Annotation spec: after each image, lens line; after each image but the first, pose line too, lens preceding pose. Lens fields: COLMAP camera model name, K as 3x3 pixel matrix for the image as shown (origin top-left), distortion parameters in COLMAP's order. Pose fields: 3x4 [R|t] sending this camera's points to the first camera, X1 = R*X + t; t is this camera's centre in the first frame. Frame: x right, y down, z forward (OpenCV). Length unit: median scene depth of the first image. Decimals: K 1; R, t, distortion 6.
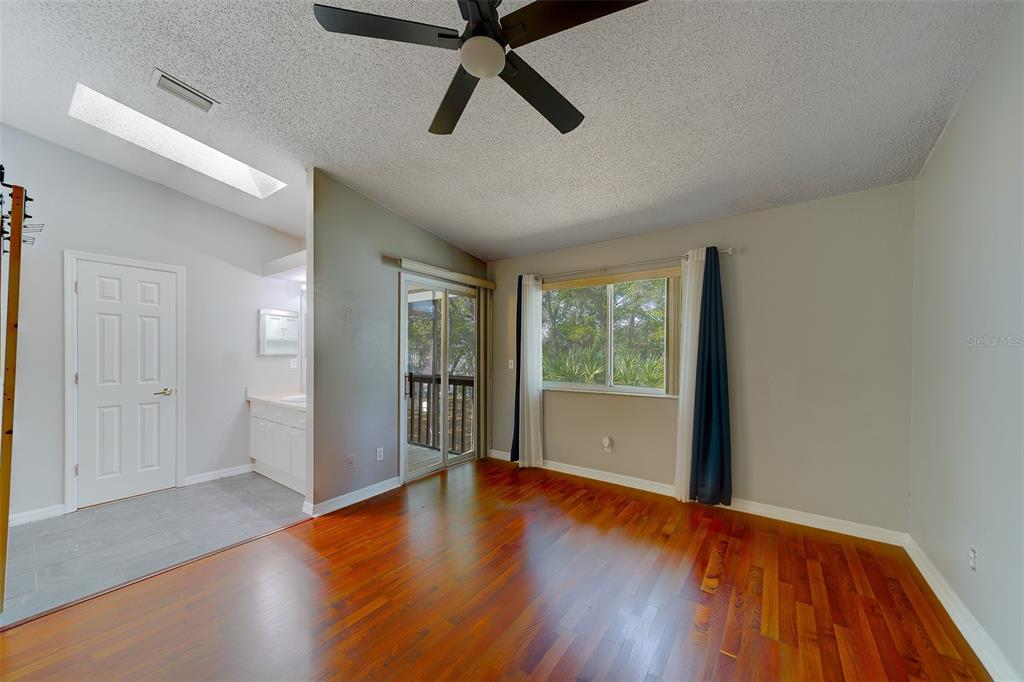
lens RADIAL K [[370.4, 0, 513.9], [0, 370.4, 357.2], [0, 0, 1]] dist [0.000610, 0.000097]
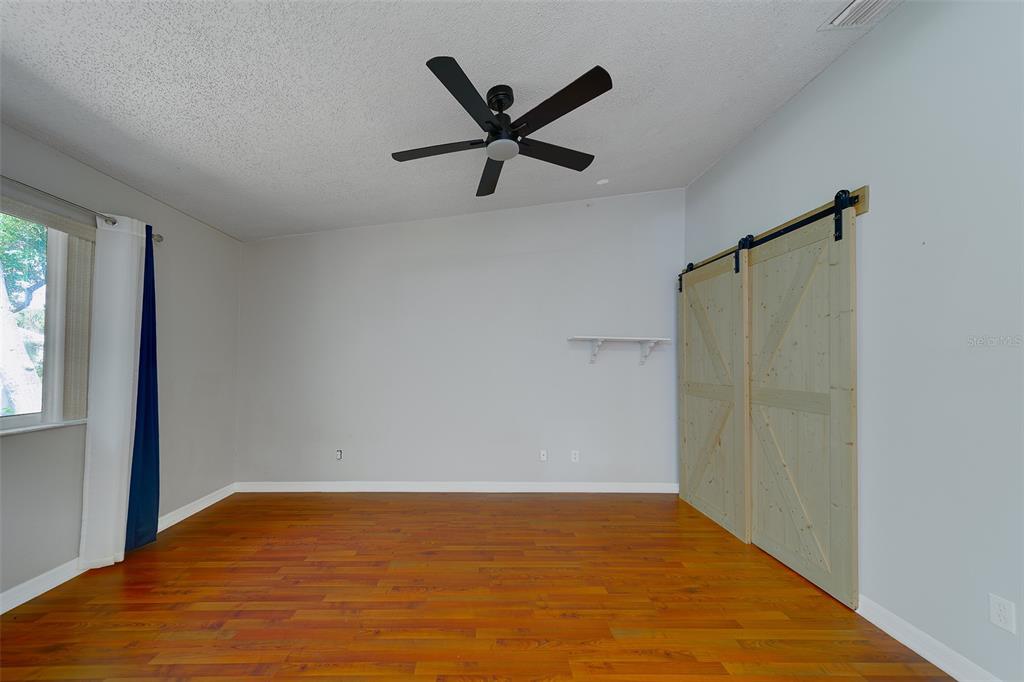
lens RADIAL K [[371.4, 0, 480.1], [0, 371.4, 358.7], [0, 0, 1]] dist [0.000313, 0.000048]
pose [[-0.586202, 0.001884, 0.810163, -0.531573], [-0.006433, 0.999955, -0.006980, -0.005107], [-0.810139, -0.009304, -0.586164, 0.849155]]
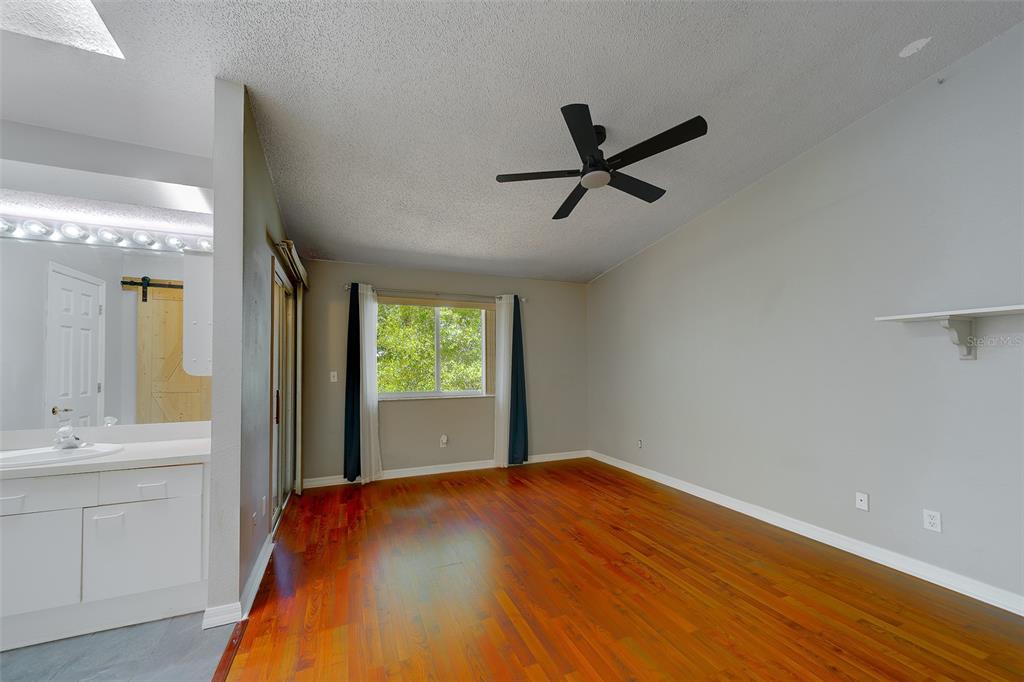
lens RADIAL K [[366.3, 0, 506.3], [0, 366.3, 354.6], [0, 0, 1]] dist [0.000642, 0.000181]
pose [[0.524527, 0.021668, 0.851118, -0.748085], [0.011759, 0.999396, -0.032690, -0.001479], [-0.851312, 0.027155, 0.523956, 0.234267]]
